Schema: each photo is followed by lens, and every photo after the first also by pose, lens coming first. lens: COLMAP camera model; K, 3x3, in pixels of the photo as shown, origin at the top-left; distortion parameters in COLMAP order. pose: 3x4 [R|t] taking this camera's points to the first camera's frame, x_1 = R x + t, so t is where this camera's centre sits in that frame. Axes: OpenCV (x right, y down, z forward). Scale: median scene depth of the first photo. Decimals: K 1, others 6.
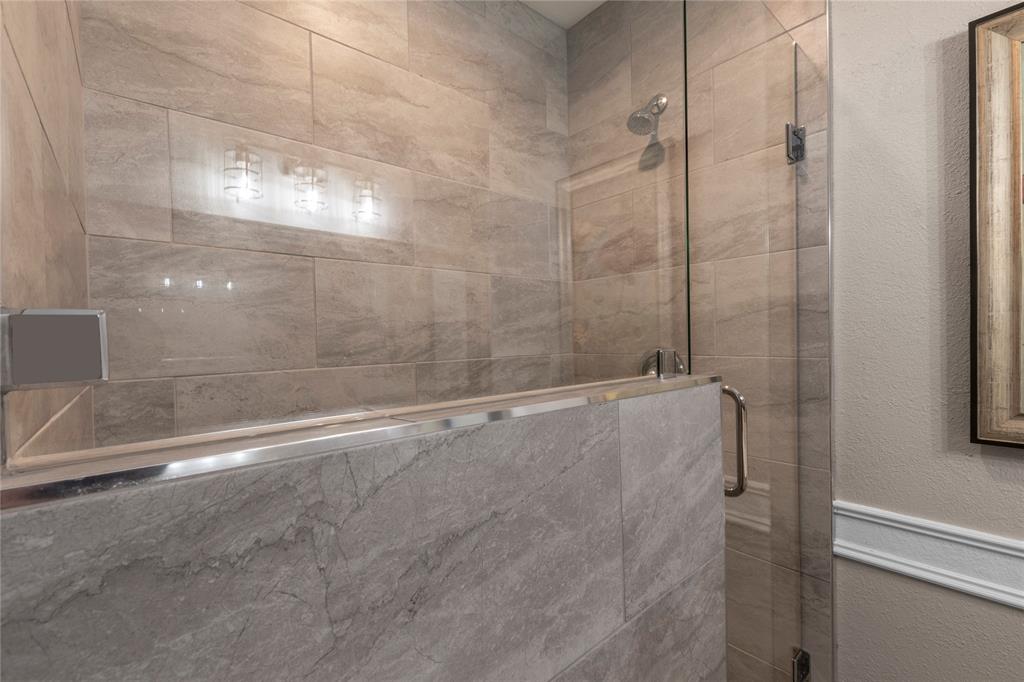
lens RADIAL K [[444.8, 0, 515.1], [0, 444.8, 348.0], [0, 0, 1]] dist [0.008410, -0.000060]
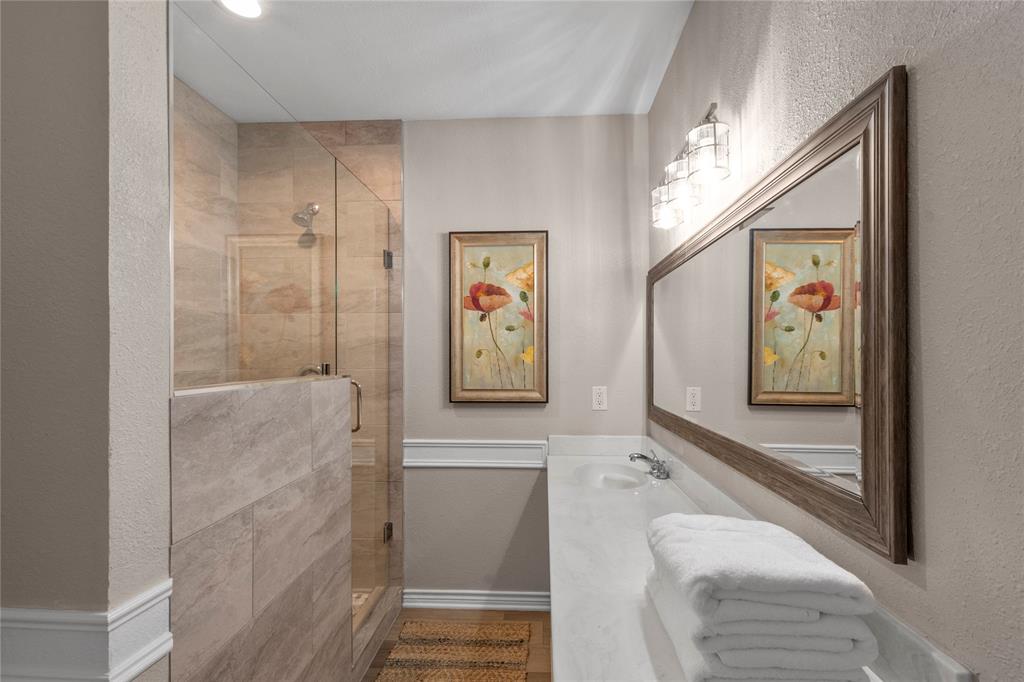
lens RADIAL K [[444.8, 0, 515.1], [0, 444.8, 348.0], [0, 0, 1]] dist [0.008410, -0.000060]
pose [[0.703804, 0.029487, 0.709782, -0.309302], [0.006701, 0.998818, -0.048139, 0.023453], [-0.710363, 0.038637, 0.702775, -0.656683]]
